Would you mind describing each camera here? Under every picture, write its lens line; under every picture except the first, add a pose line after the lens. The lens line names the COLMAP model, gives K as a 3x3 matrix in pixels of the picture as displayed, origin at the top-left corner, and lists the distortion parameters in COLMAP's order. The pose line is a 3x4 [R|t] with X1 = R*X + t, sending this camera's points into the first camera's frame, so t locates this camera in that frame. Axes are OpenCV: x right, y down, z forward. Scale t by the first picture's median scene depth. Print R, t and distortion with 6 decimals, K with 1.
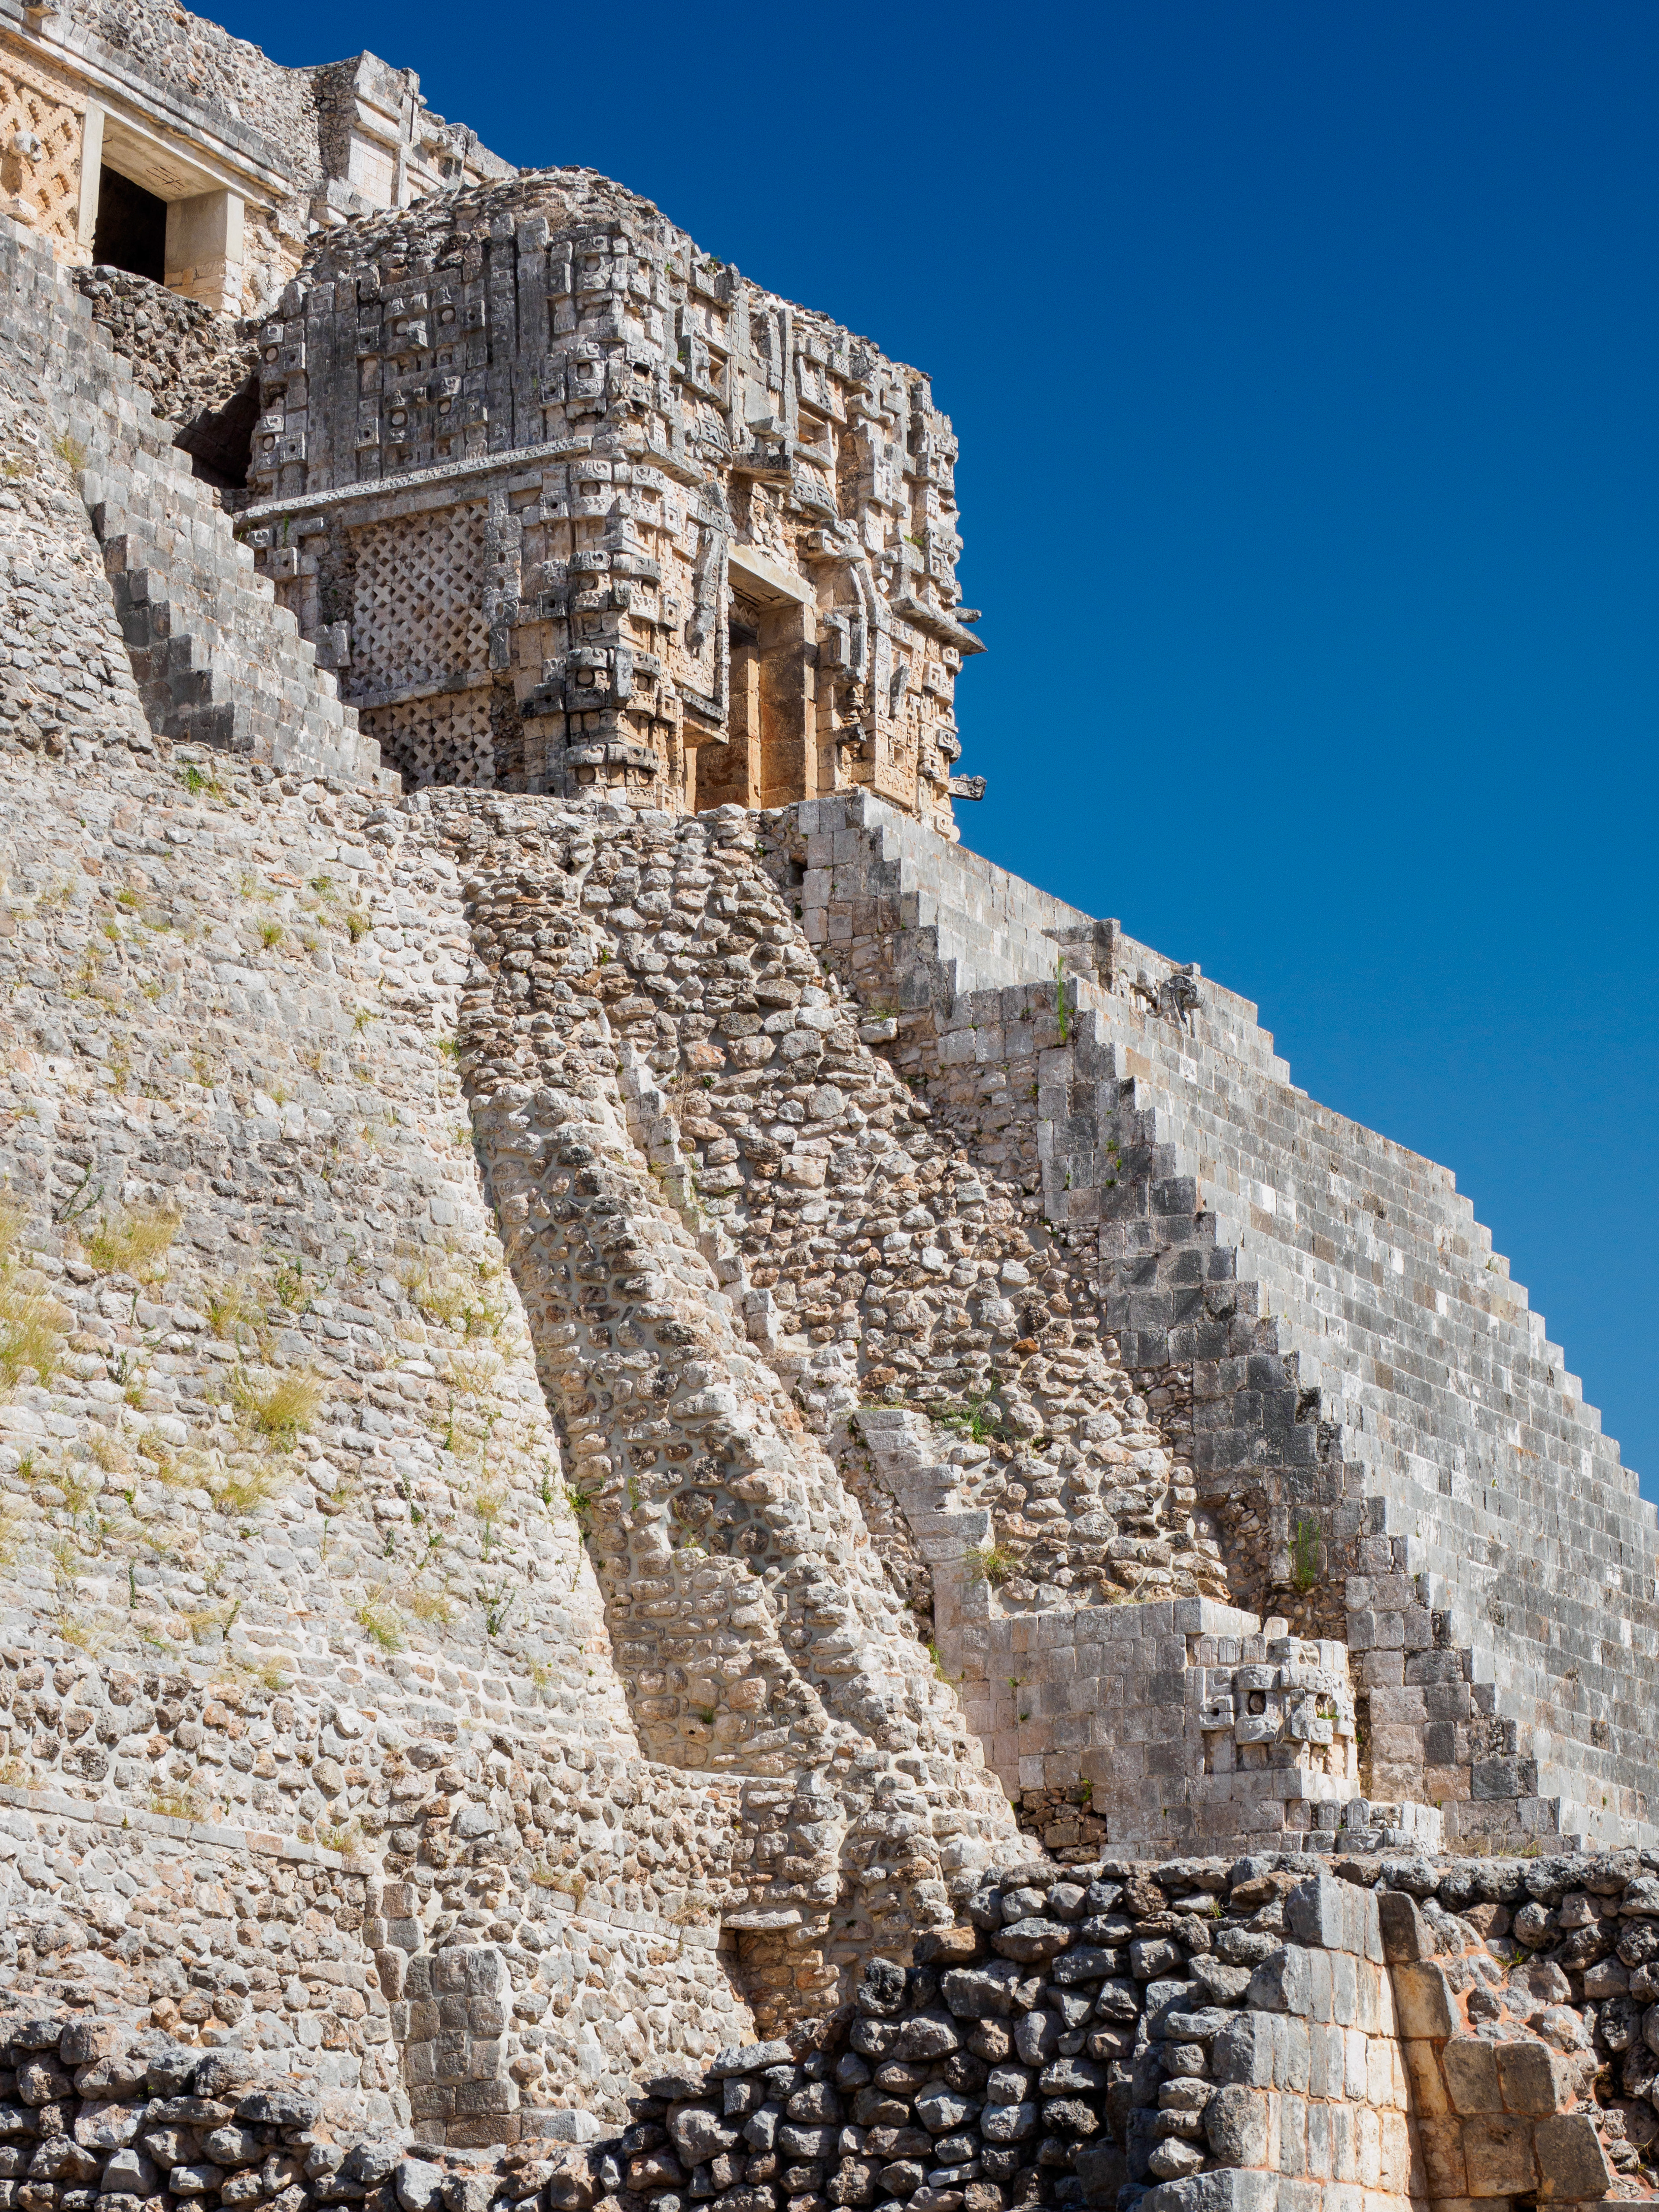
lens RADIAL K [[5893.3, 0, 829.5], [0, 5893.3, 1106.0], [0, 0, 1]] dist [0.061363, 0.376454]
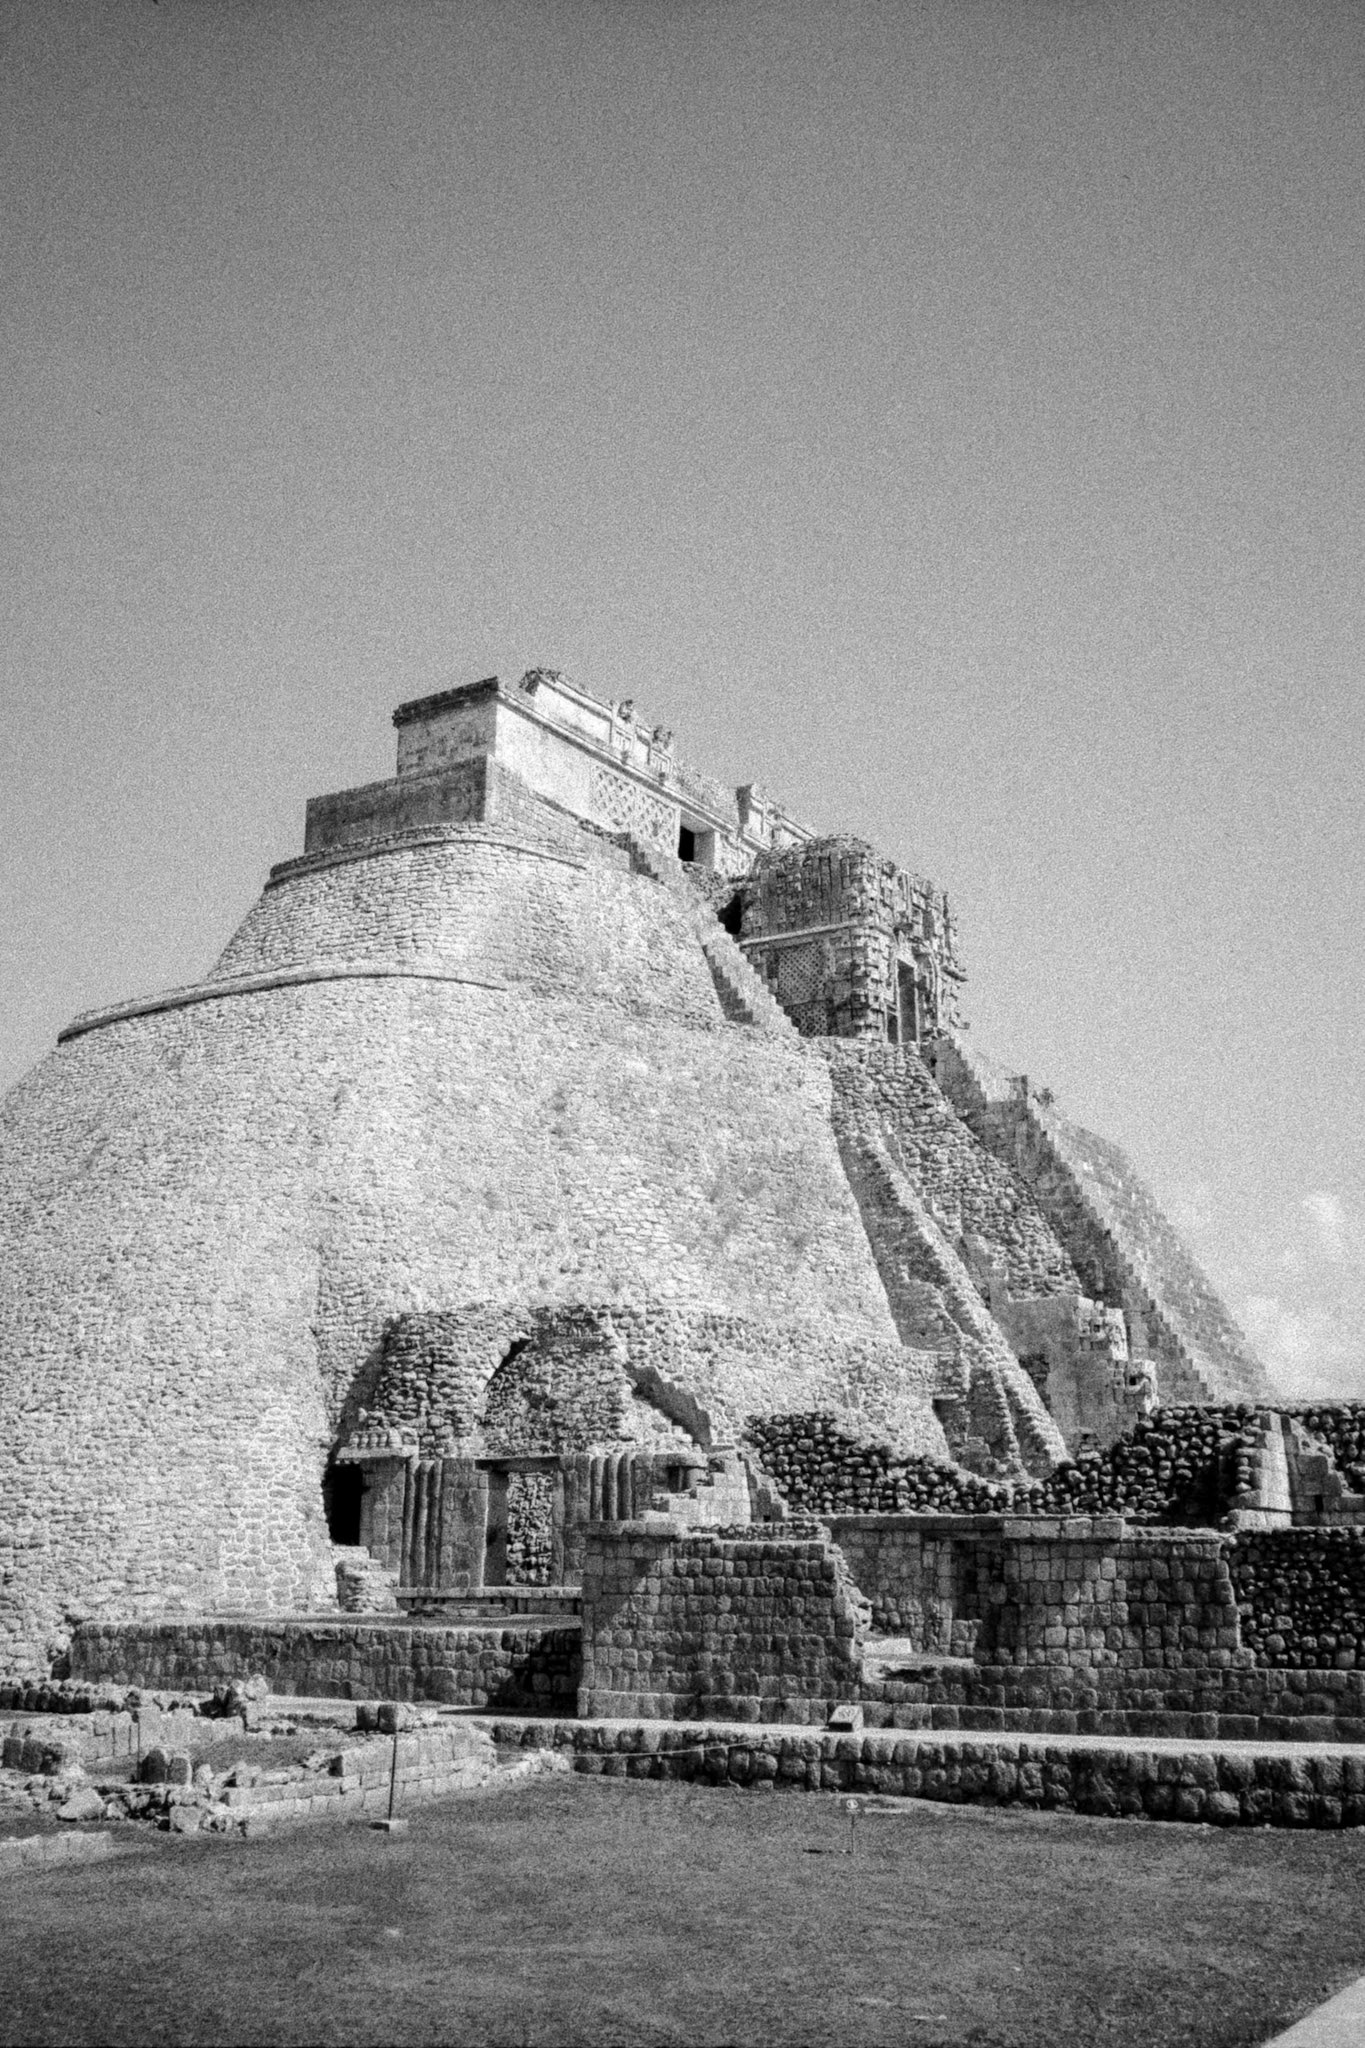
lens RADIAL K [[2178.9, 0, 682.5], [0, 2178.9, 1024.0], [0, 0, 1]] dist [0.024875, -0.175909]
pose [[0.999718, -0.003776, -0.023434, -0.119875], [0.003392, 0.999860, -0.016397, -0.044406], [0.023493, 0.016313, 0.999591, -0.188376]]
